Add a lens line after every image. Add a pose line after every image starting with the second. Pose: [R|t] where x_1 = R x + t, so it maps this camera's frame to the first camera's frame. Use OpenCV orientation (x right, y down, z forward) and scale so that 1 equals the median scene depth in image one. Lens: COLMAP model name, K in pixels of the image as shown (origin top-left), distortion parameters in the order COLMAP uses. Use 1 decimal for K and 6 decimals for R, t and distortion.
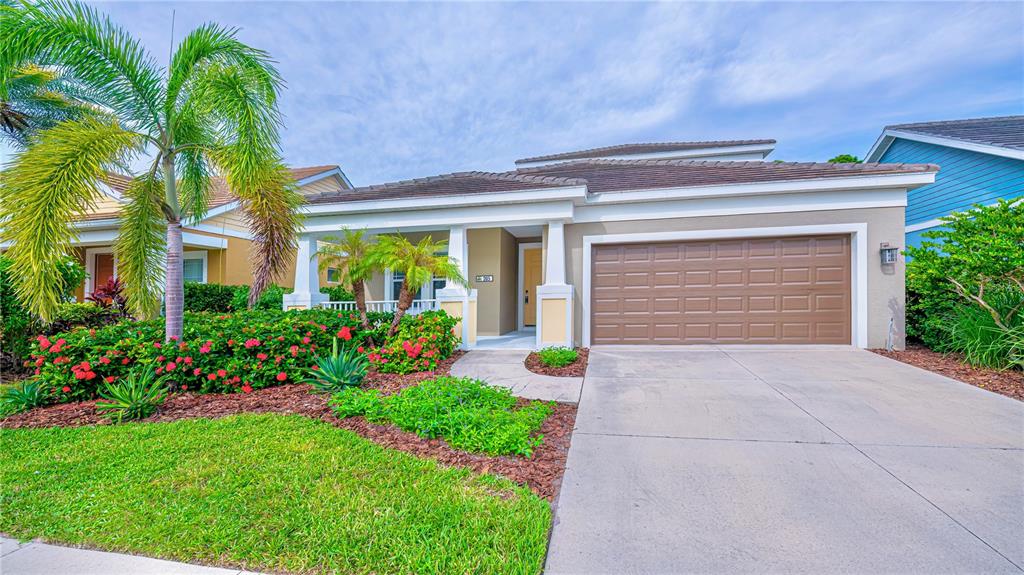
lens RADIAL K [[453.2, 0, 514.9], [0, 453.2, 285.0], [0, 0, 1]] dist [-0.012223, -0.000349]
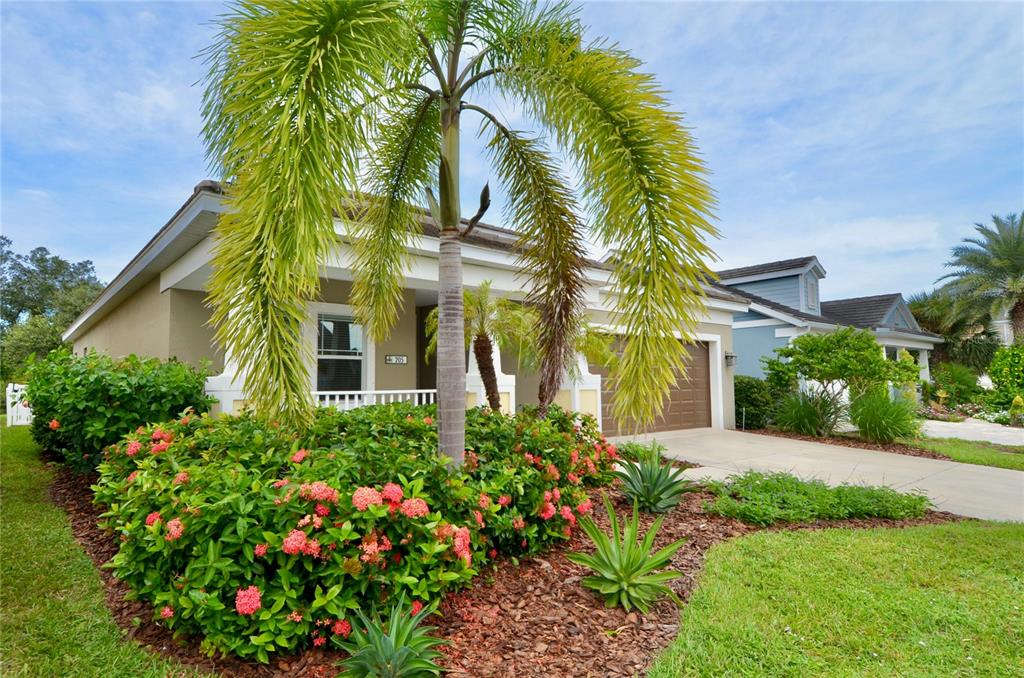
lens RADIAL K [[591.7, 0, 515.5], [0, 591.7, 339.1], [0, 0, 1]] dist [0.046683, -0.053477]
pose [[0.599418, 0.076047, 0.796816, -1.121950], [-0.035787, 0.997027, -0.068234, 0.017104], [-0.799636, 0.012385, 0.600357, 0.468272]]
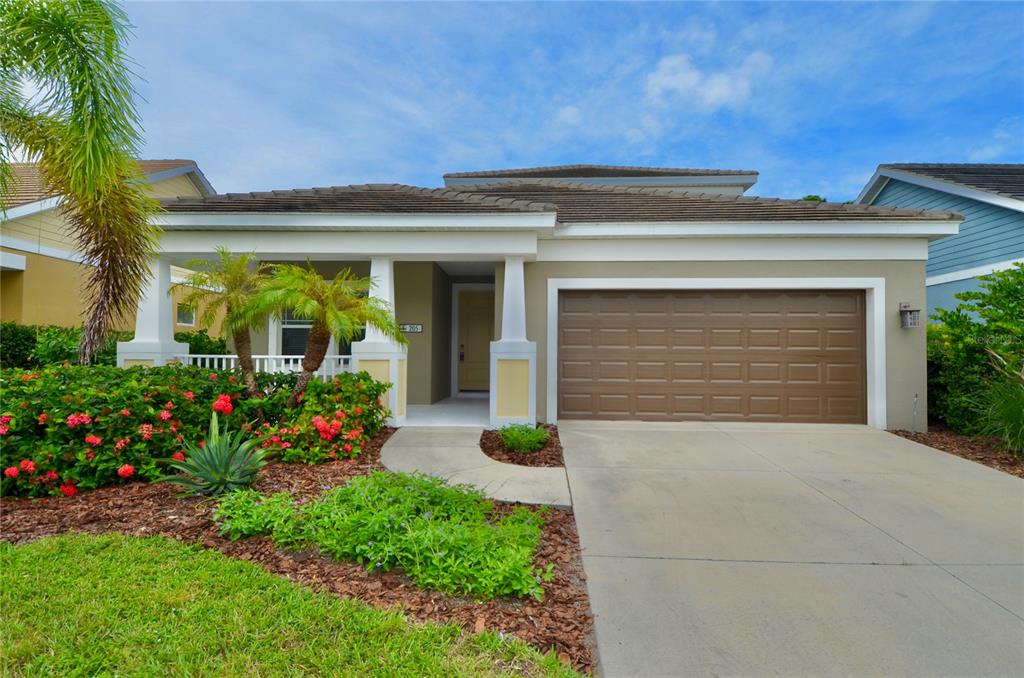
lens RADIAL K [[561.2, 0, 509.3], [0, 561.2, 339.3], [0, 0, 1]] dist [0.045136, -0.054541]
pose [[0.987176, 0.030824, 0.156631, -0.082780], [-0.032295, 0.999455, 0.006853, -0.011533], [-0.156334, -0.011823, 0.987633, 0.080859]]
